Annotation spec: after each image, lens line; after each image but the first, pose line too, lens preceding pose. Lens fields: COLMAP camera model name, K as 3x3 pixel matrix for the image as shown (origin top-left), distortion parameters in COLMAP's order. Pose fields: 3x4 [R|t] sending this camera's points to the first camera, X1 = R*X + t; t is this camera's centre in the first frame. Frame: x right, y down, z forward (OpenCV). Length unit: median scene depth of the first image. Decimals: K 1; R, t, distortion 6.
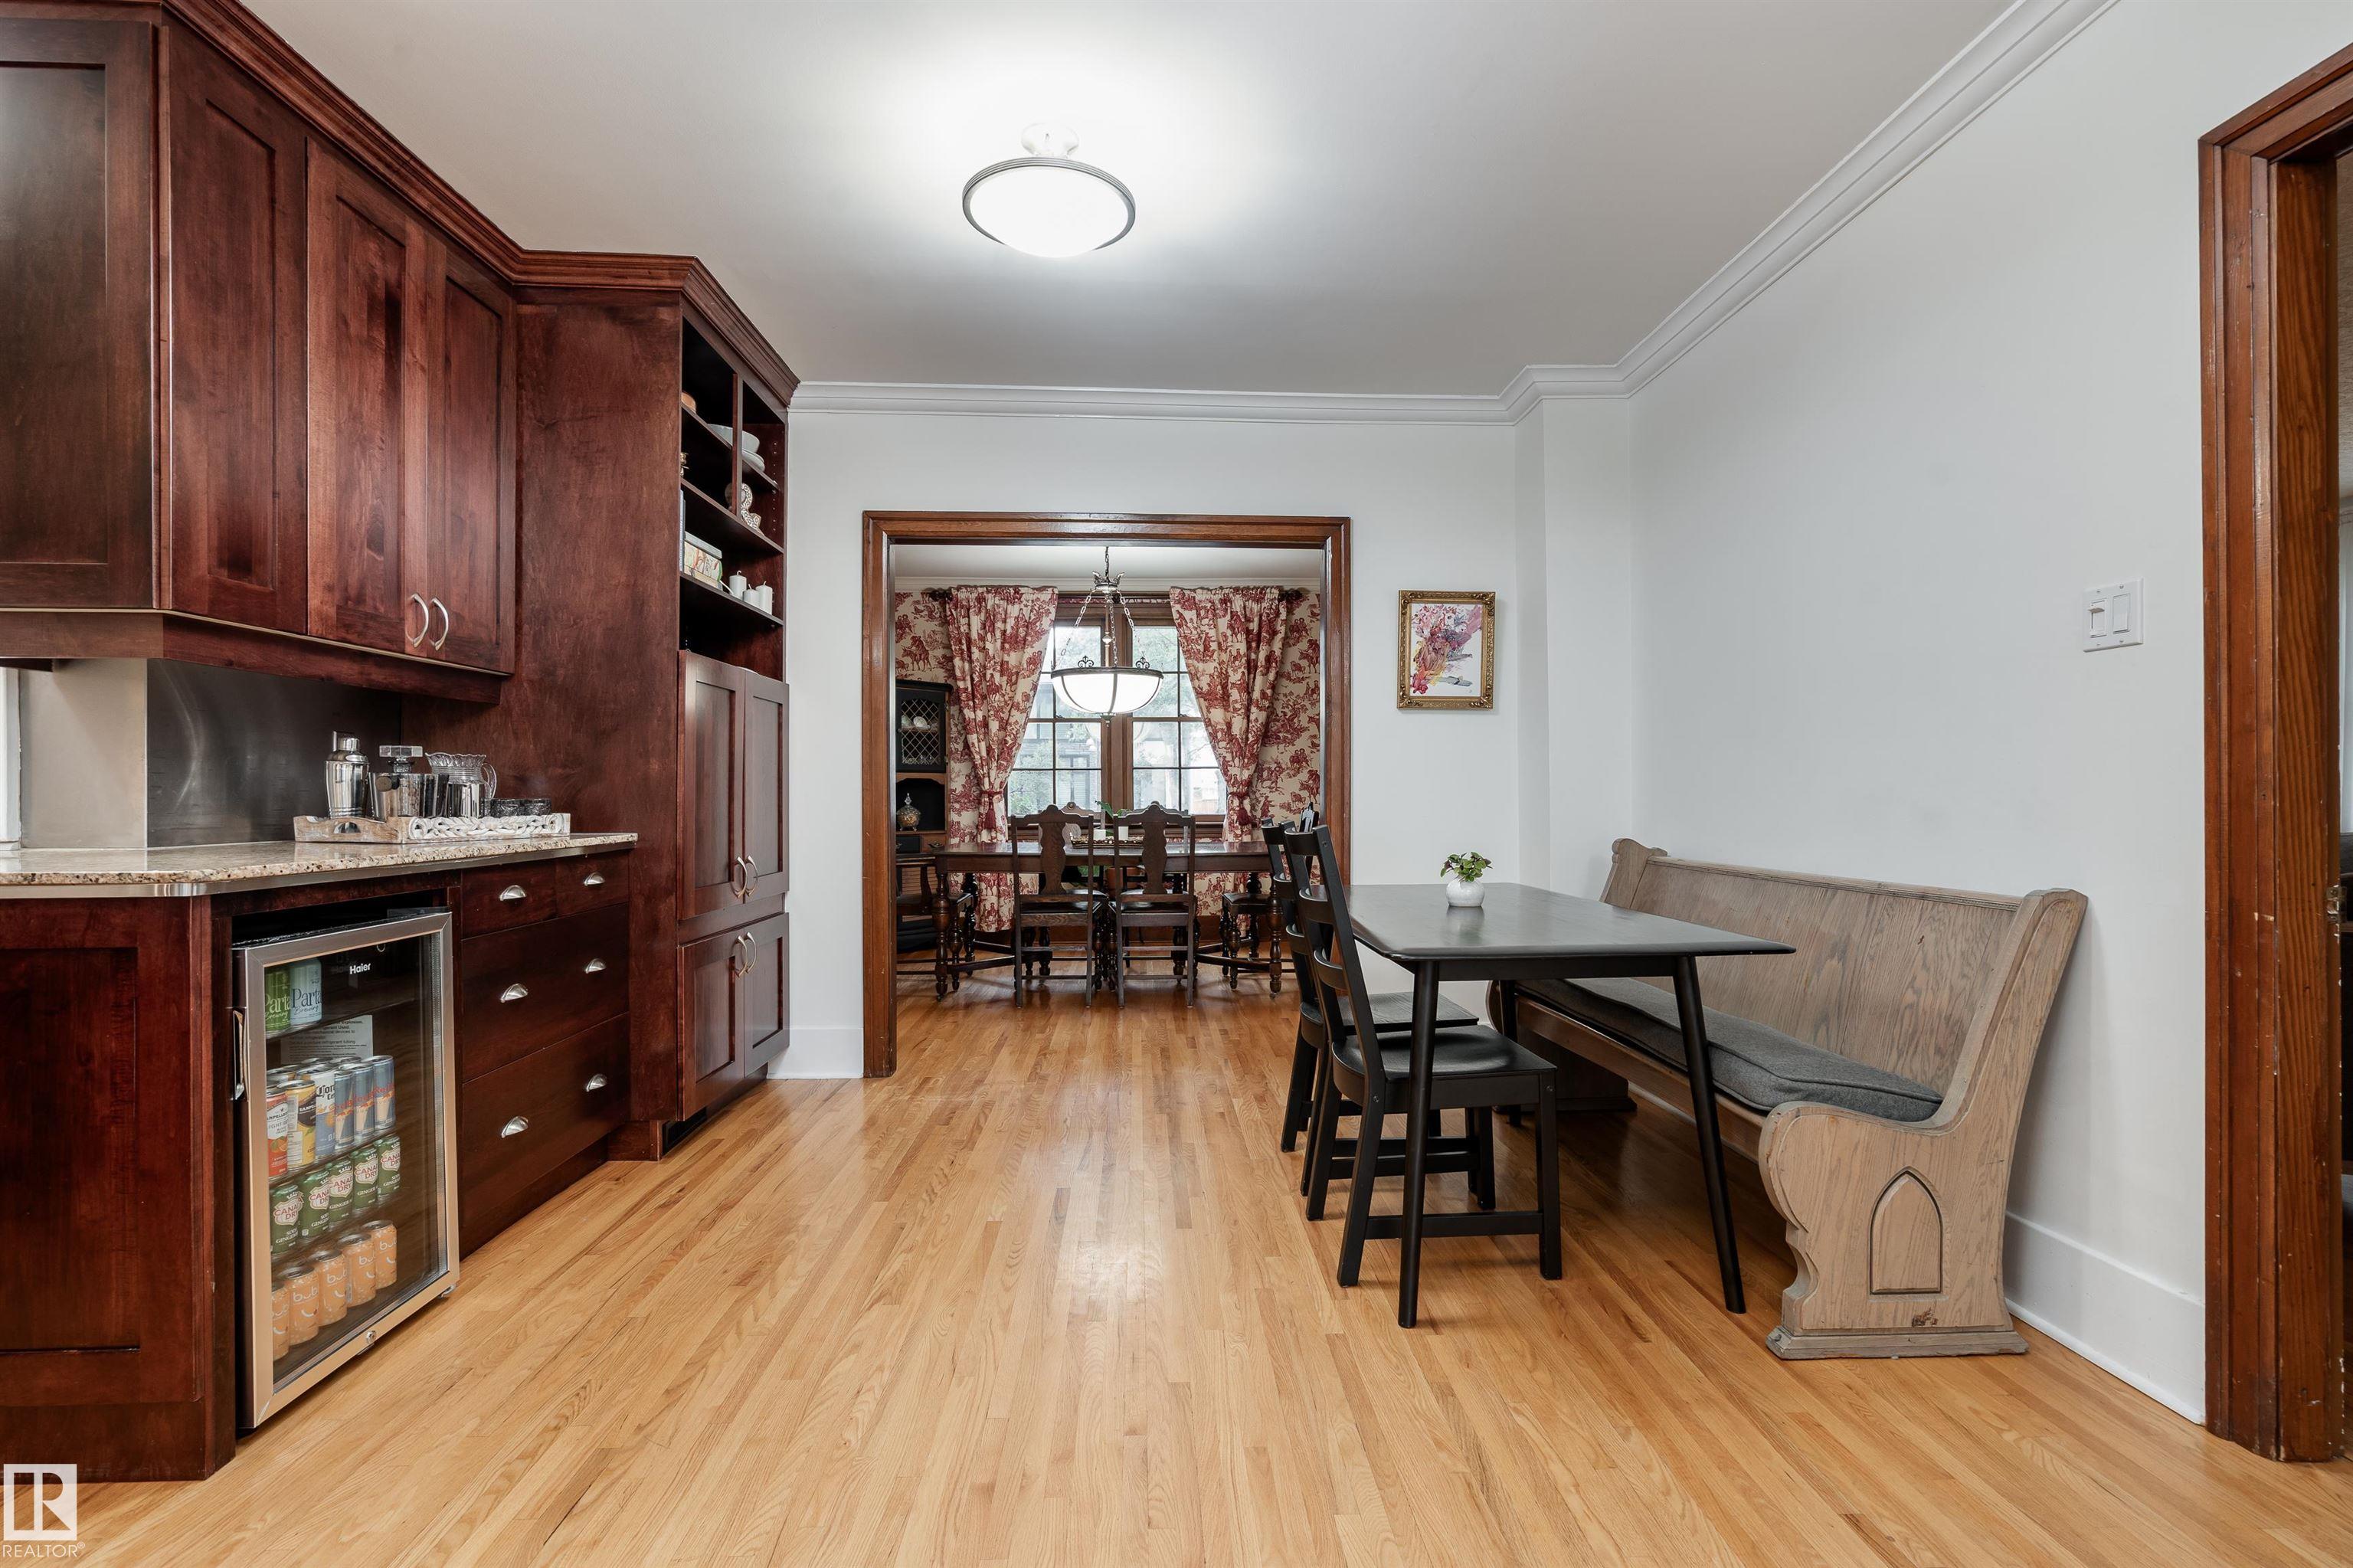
lens RADIAL K [[1090.0, 0, 1188.8], [0, 1090.0, 796.9], [0, 0, 1]] dist [-0.038159, 0.015815]
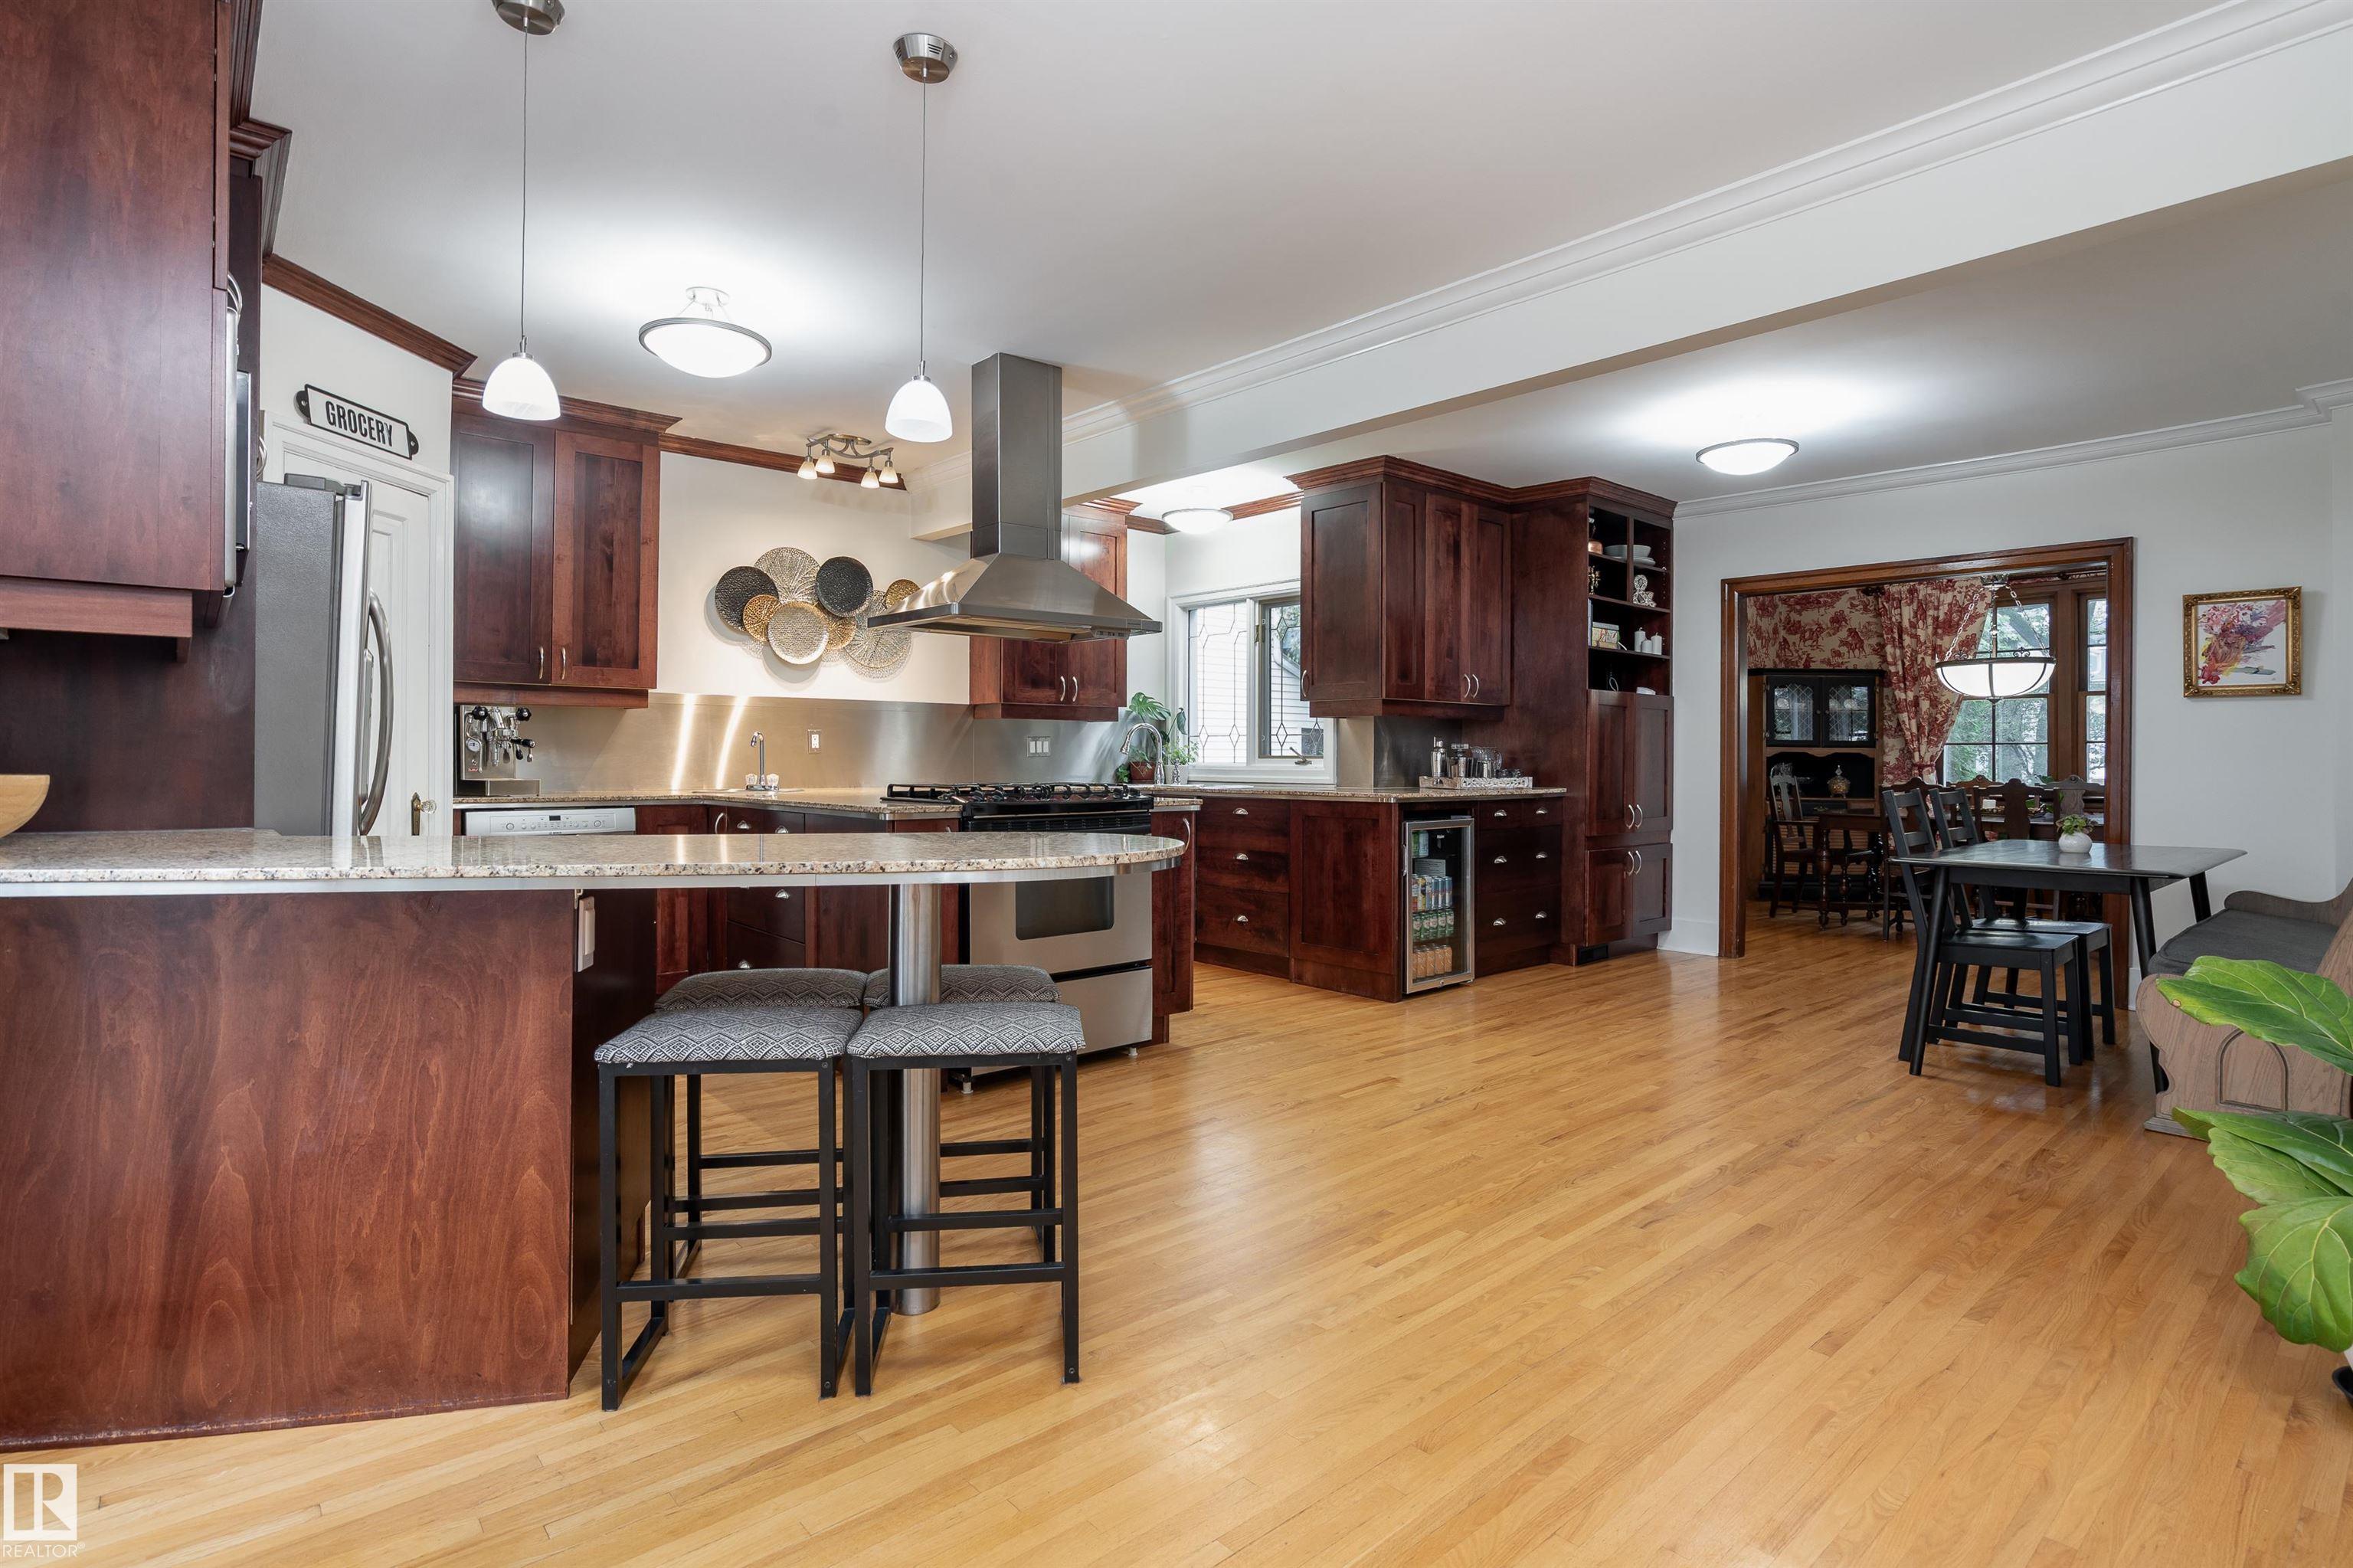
lens RADIAL K [[1189.2, 0, 1170.0], [0, 1189.2, 758.0], [0, 0, 1]] dist [-0.058383, 0.041539]
pose [[0.622304, 0.004187, -0.782765, 0.339418], [-0.007616, 0.999971, -0.000706, -0.006297], [0.782739, 0.006401, 0.622317, -0.414240]]
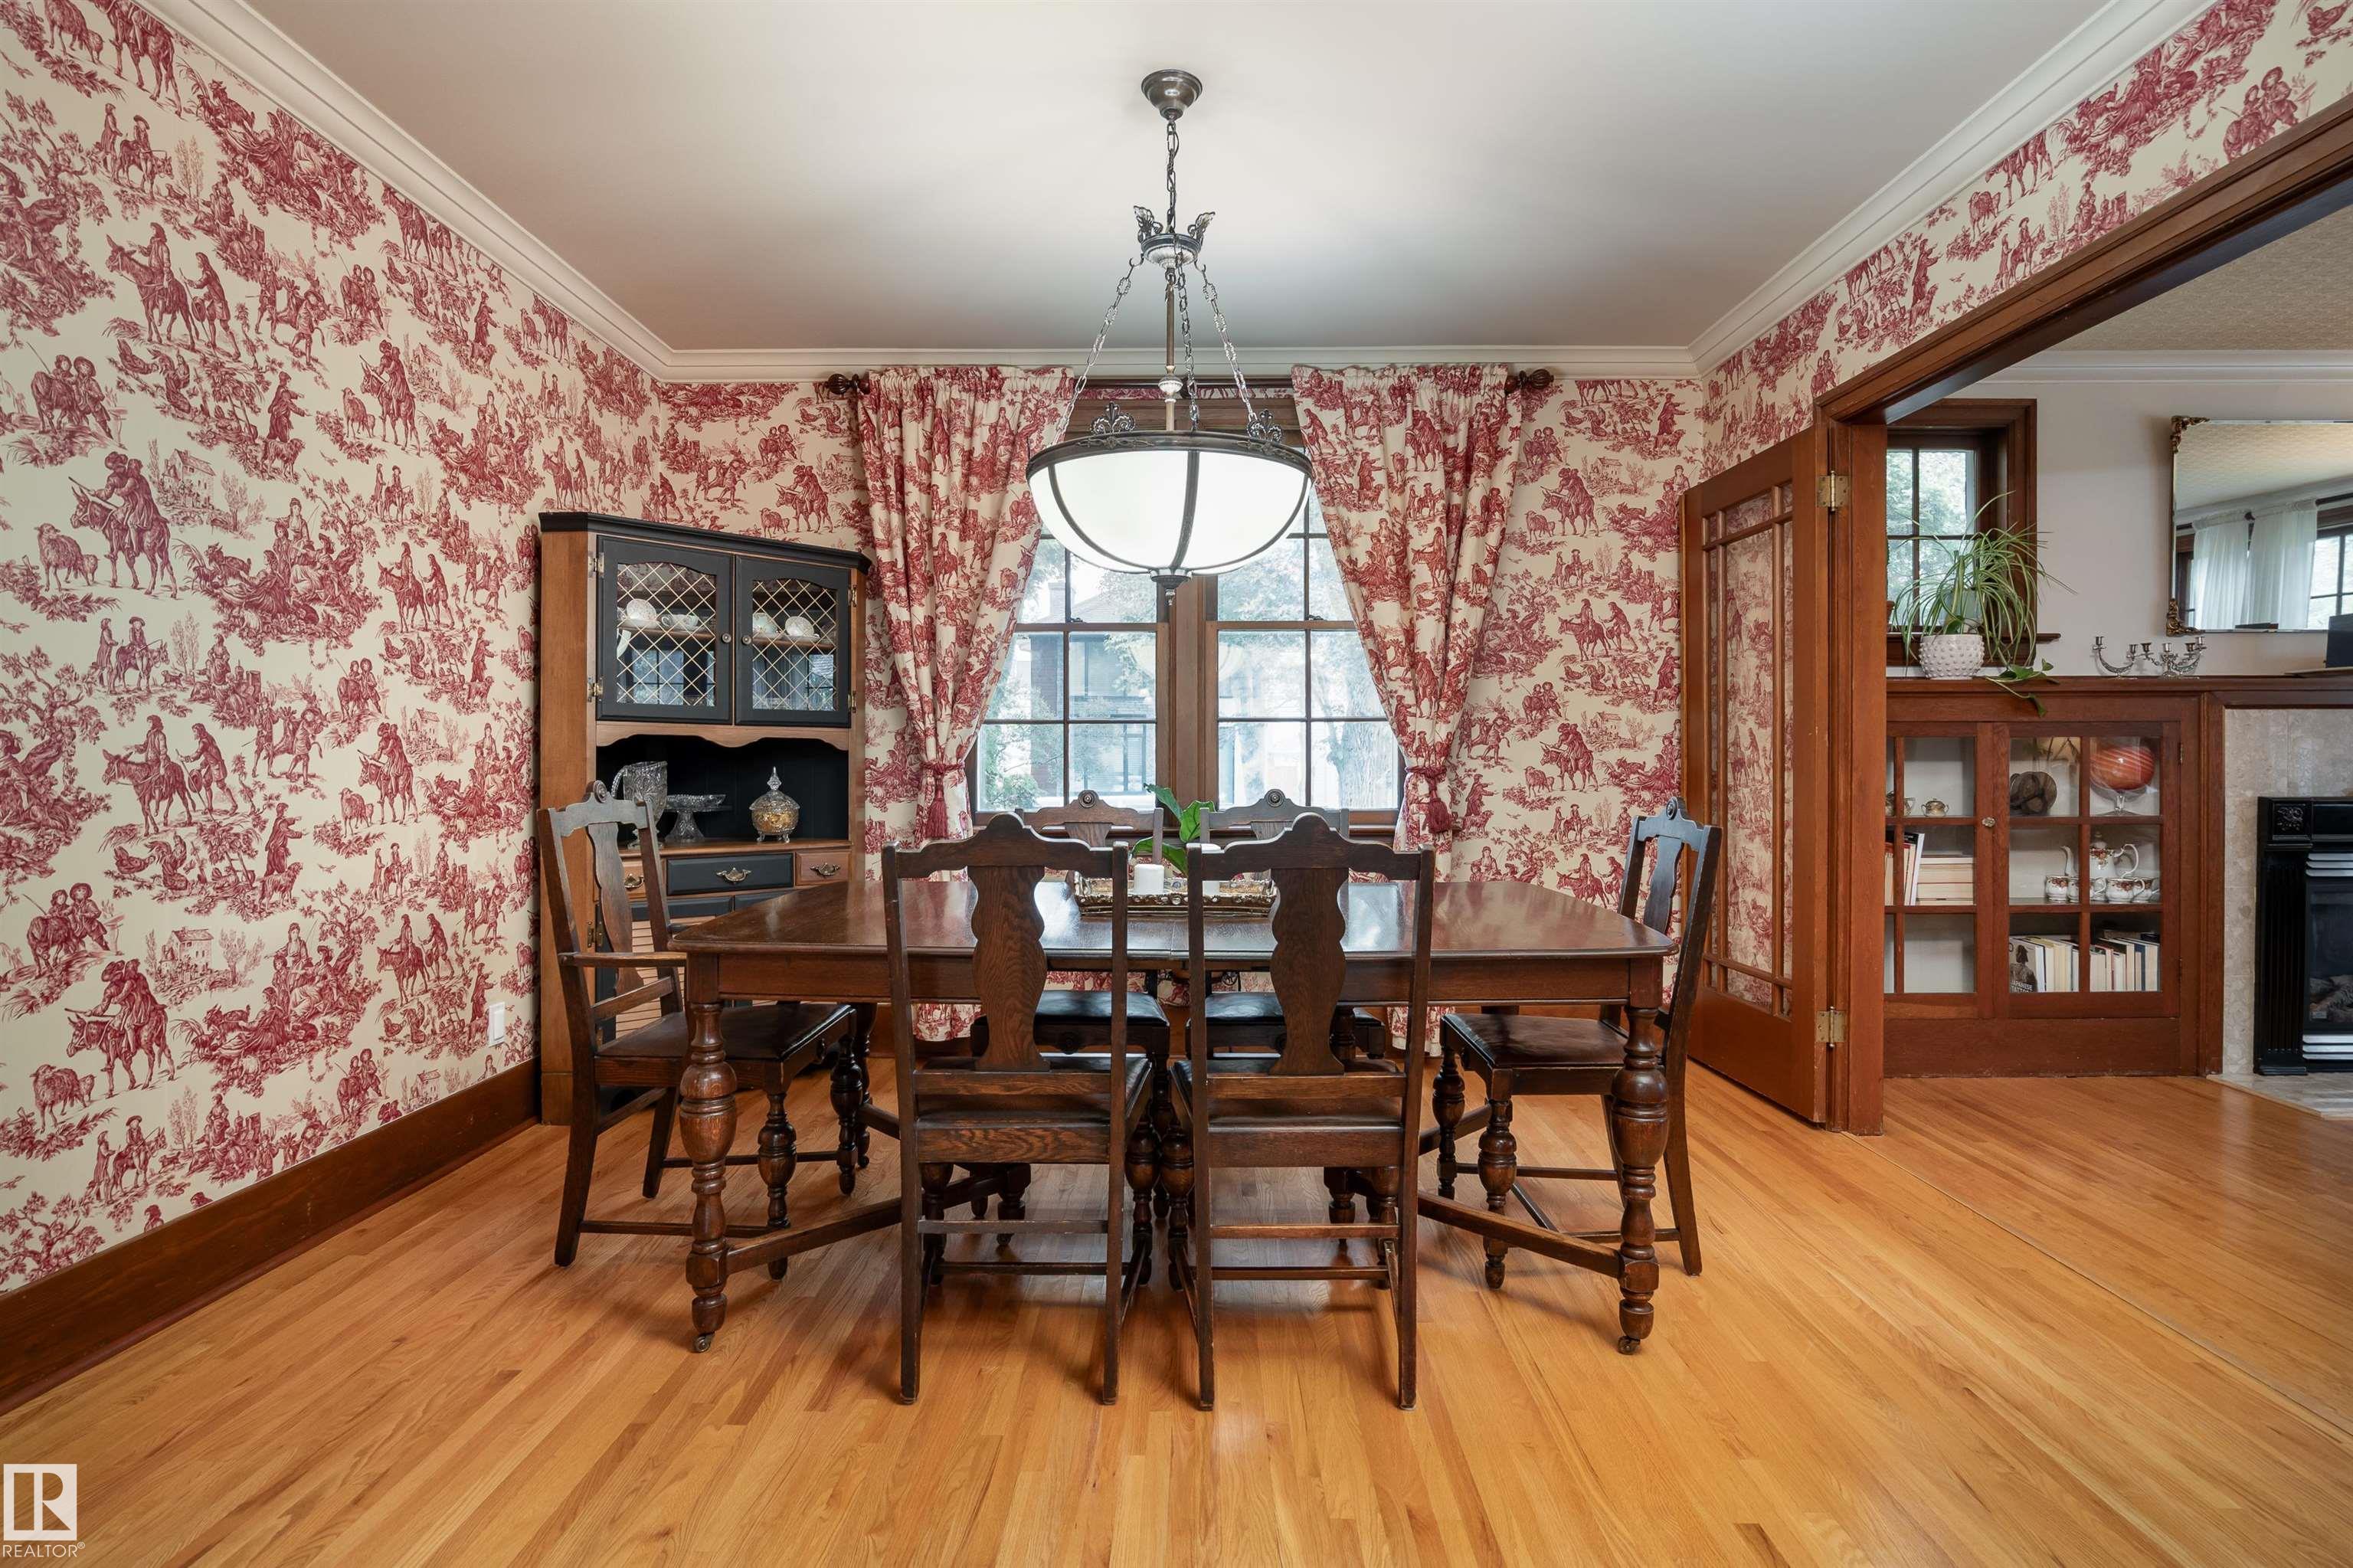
lens RADIAL K [[1171.4, 0, 1182.3], [0, 1171.4, 748.5], [0, 0, 1]] dist [-0.055108, 0.028032]
pose [[0.997920, 0.002891, -0.064392, -0.042427], [-0.003479, 0.999953, -0.009021, -0.010082], [0.064363, 0.009226, 0.997884, 0.580494]]
